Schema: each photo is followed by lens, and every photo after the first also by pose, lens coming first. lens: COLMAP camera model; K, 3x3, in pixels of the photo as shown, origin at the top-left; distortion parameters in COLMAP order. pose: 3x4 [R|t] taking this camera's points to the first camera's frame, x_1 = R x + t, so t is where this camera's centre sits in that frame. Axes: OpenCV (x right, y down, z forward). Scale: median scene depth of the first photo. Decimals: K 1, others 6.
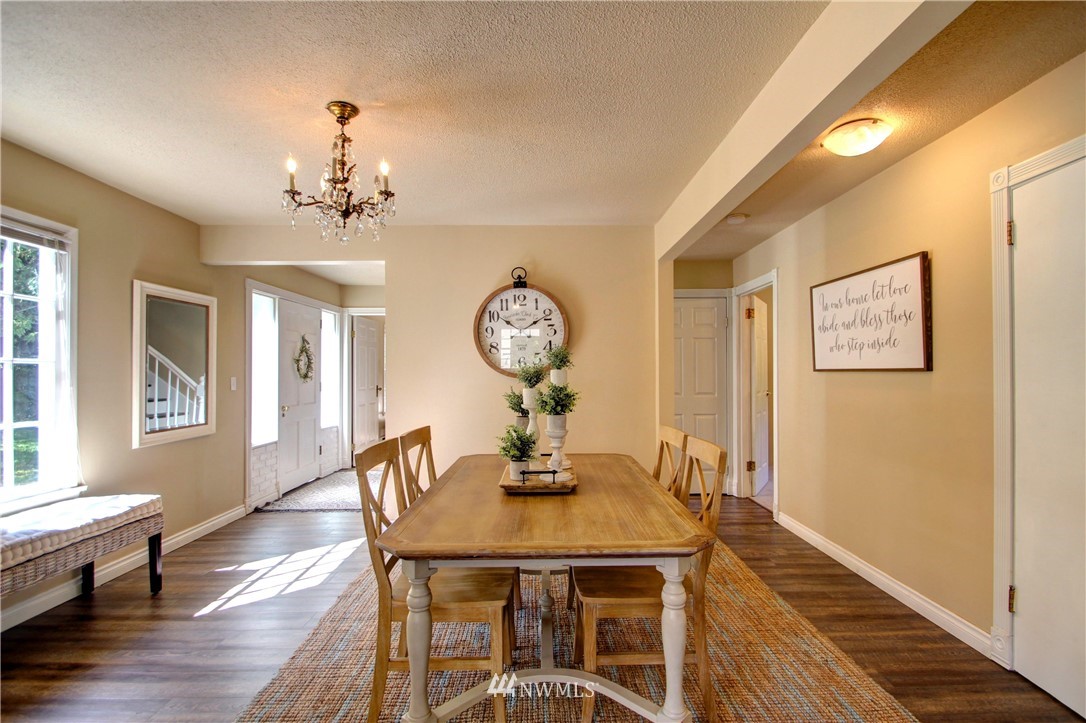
lens RADIAL K [[506.3, 0, 547.5], [0, 506.3, 367.0], [0, 0, 1]] dist [0.007695, -0.011878]
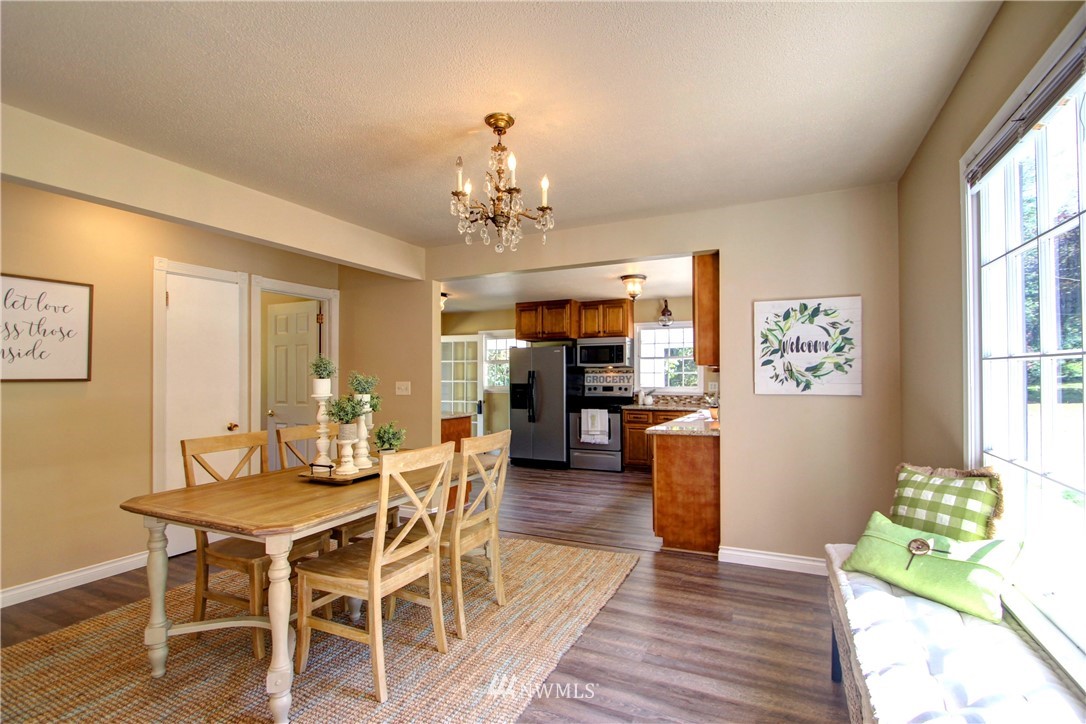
lens RADIAL K [[506.3, 0, 547.8], [0, 506.3, 365.9], [0, 0, 1]] dist [0.007695, -0.011878]
pose [[-0.901026, 0.010749, 0.433632, -0.516446], [0.000203, 0.999703, -0.024358, 0.001056], [-0.433765, -0.021859, -0.900761, 1.049366]]
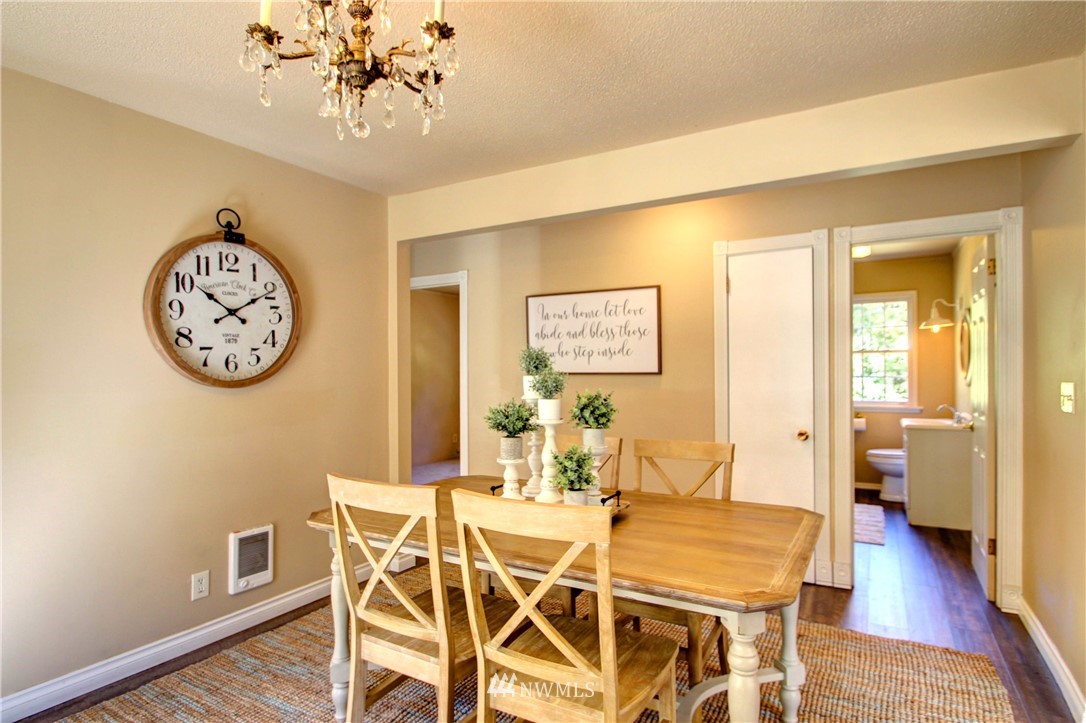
lens RADIAL K [[559.4, 0, 544.4], [0, 559.4, 364.4], [0, 0, 1]] dist [-0.019243, 0.000366]
pose [[0.517191, 0.008269, 0.855830, -0.437482], [-0.005296, 0.999965, -0.006461, -0.004637], [-0.855853, -0.001191, 0.517217, 0.319150]]
